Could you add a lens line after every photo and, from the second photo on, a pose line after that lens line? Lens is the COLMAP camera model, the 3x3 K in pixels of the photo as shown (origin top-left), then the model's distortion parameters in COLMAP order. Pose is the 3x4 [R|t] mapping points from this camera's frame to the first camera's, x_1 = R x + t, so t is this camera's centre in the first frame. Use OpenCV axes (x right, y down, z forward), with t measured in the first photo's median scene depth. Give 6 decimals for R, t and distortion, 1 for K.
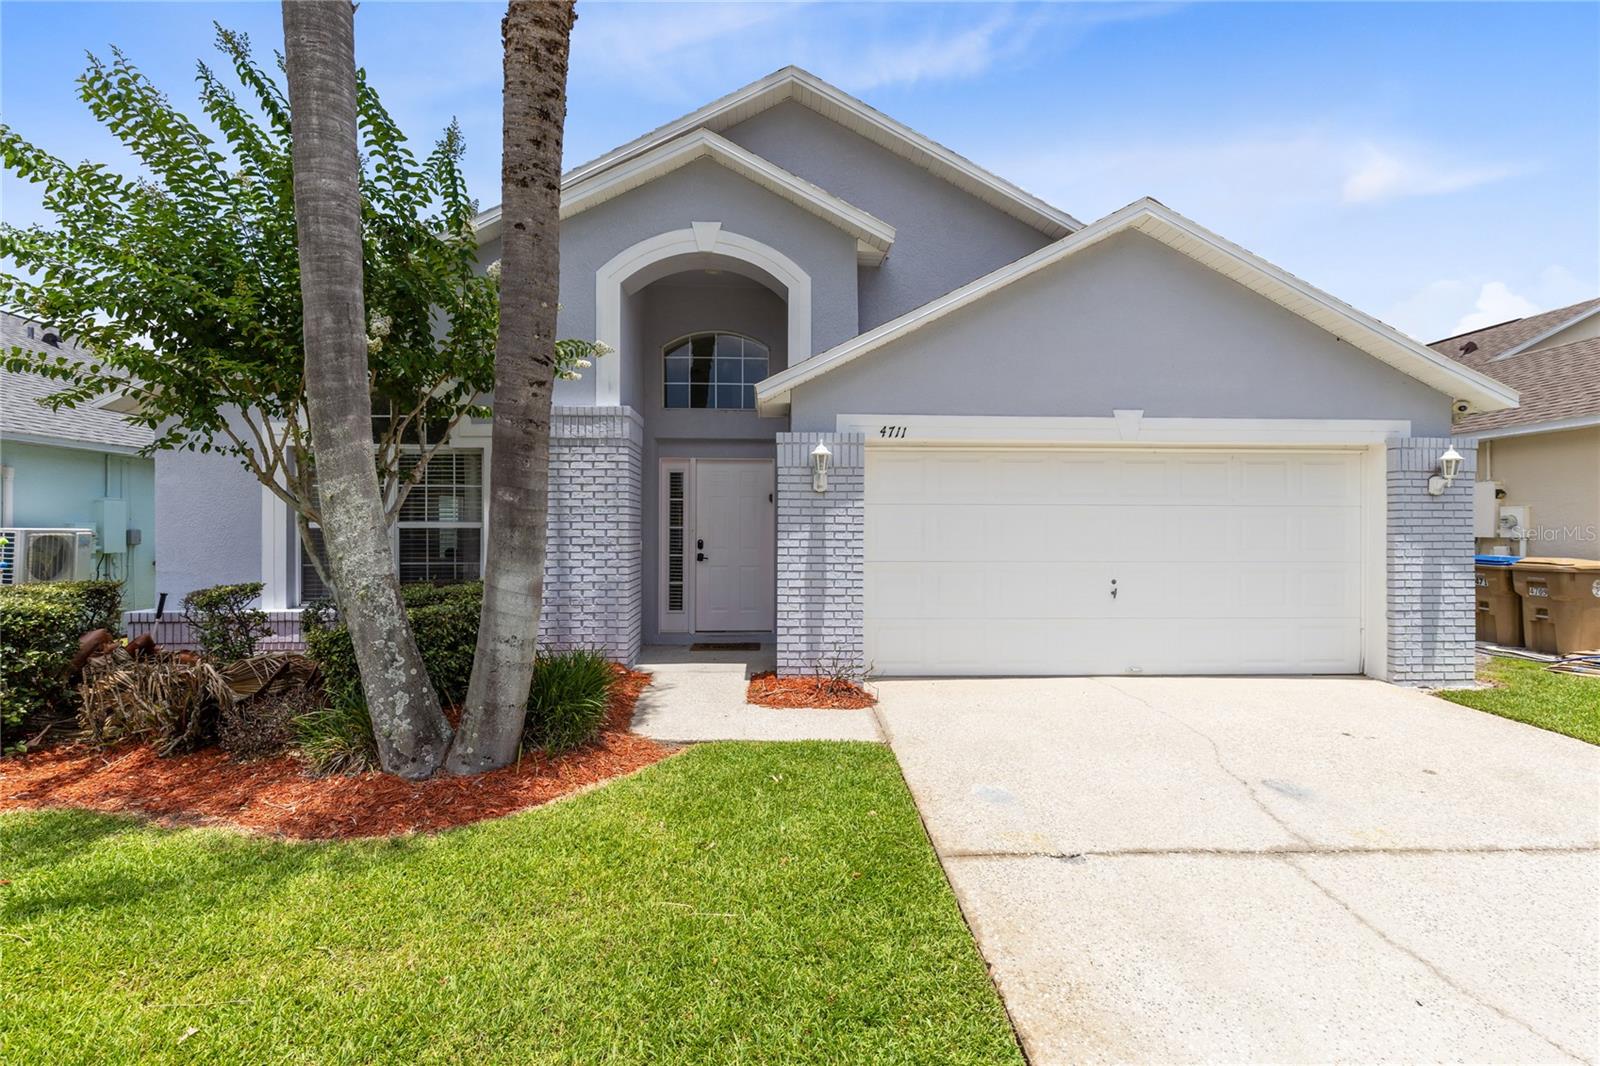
lens RADIAL K [[726.8, 0, 805.1], [0, 726.8, 534.1], [0, 0, 1]] dist [0.003873, 0.000400]
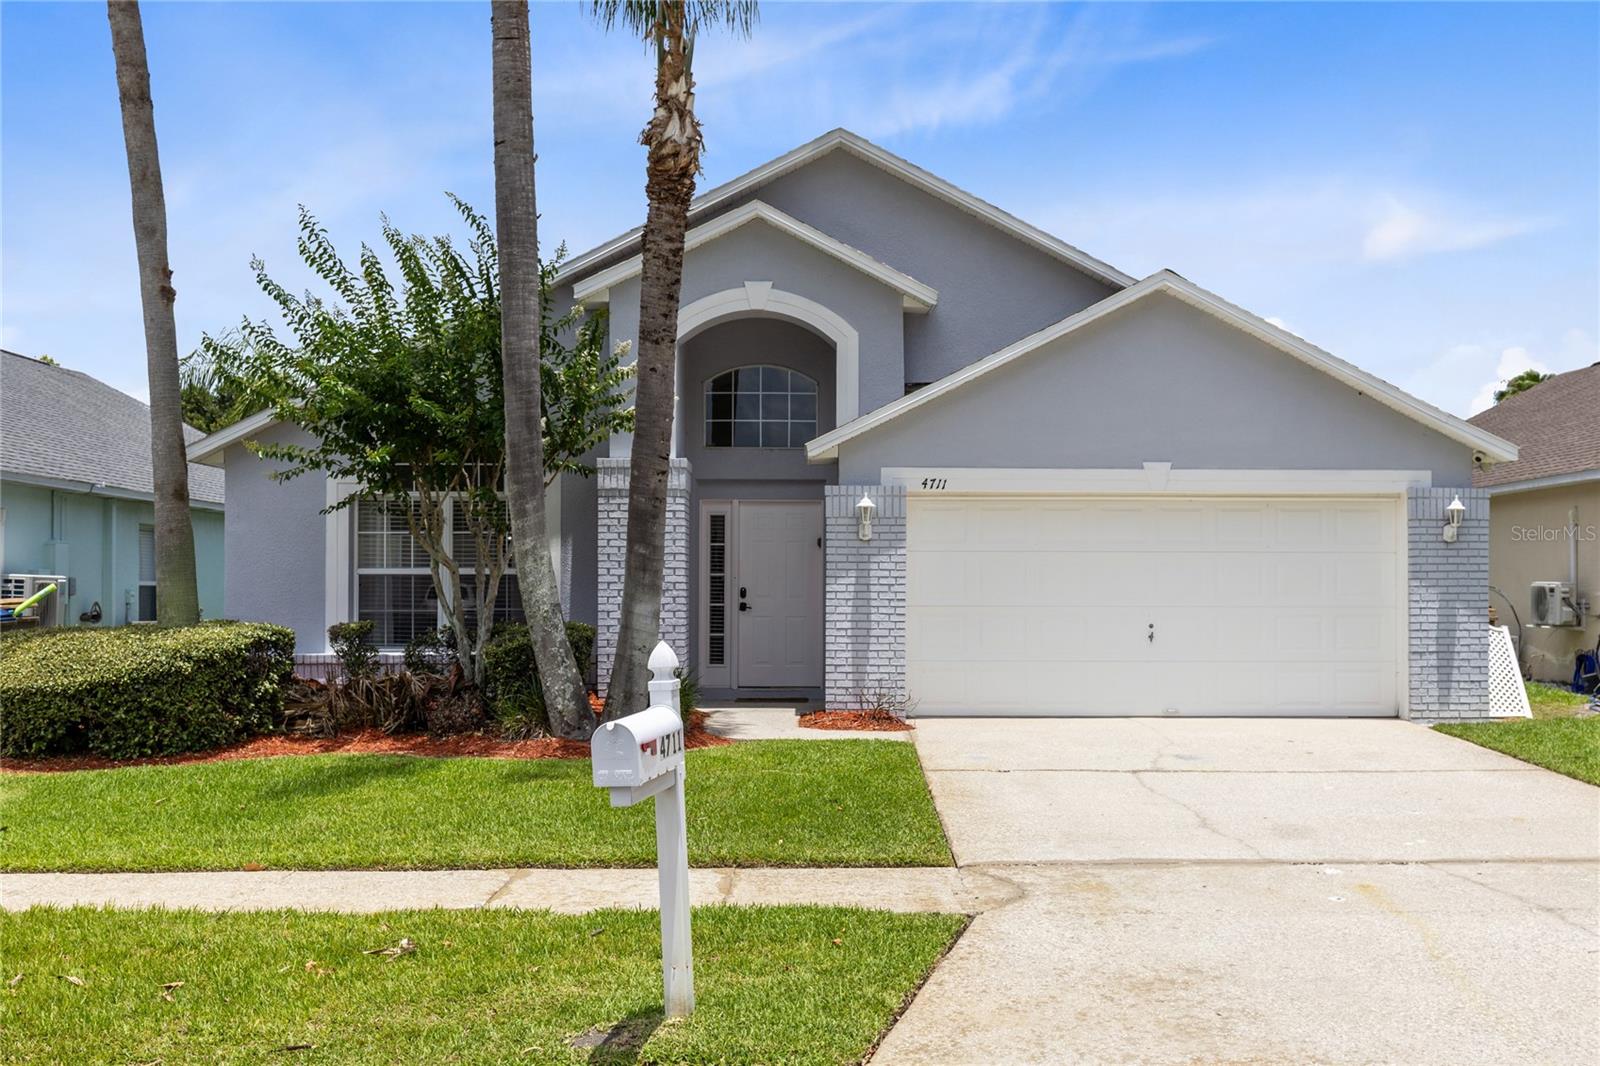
lens RADIAL K [[1619.8, 0, 800.0], [0, 1619.8, 533.0], [0, 0, 1]] dist [-0.079120, -0.002003]
pose [[0.998404, -0.001307, -0.056461, 0.057776], [-0.001009, 0.999160, -0.040960, 0.028945], [0.056467, 0.040951, 0.997564, -1.363072]]
